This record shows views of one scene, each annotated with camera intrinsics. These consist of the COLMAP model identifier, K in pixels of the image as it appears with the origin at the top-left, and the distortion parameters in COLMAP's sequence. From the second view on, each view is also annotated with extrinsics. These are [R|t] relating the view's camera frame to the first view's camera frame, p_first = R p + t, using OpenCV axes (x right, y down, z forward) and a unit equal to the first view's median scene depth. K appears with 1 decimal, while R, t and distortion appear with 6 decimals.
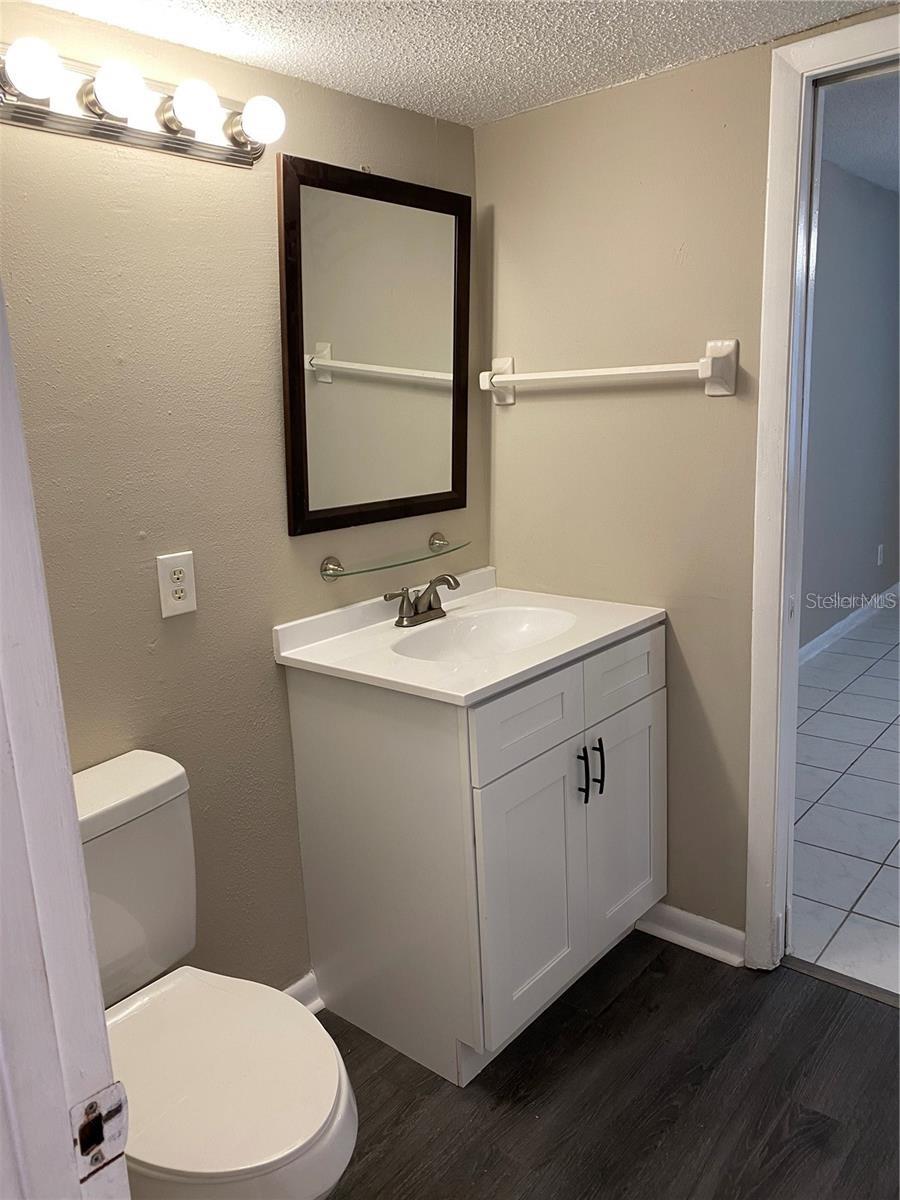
lens RADIAL K [[924.9, 0, 451.9], [0, 924.9, 599.8], [0, 0, 1]] dist [0.045406, -0.035996]
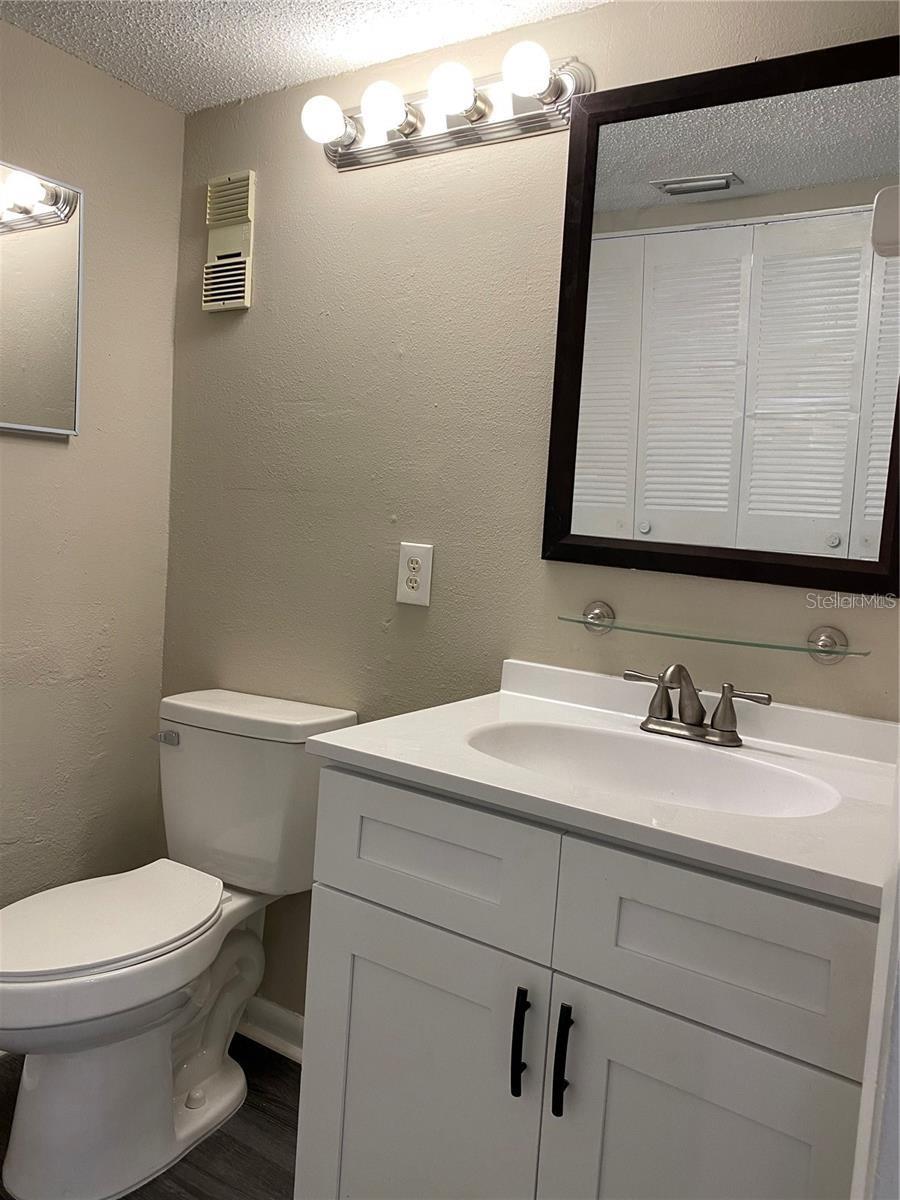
lens RADIAL K [[924.9, 0, 451.2], [0, 924.9, 604.5], [0, 0, 1]] dist [0.045406, -0.035996]
pose [[0.108534, 0.162750, -0.980680, 0.698233], [-0.279857, 0.951611, 0.126954, -0.123759], [0.953887, 0.260671, 0.148829, 0.895659]]
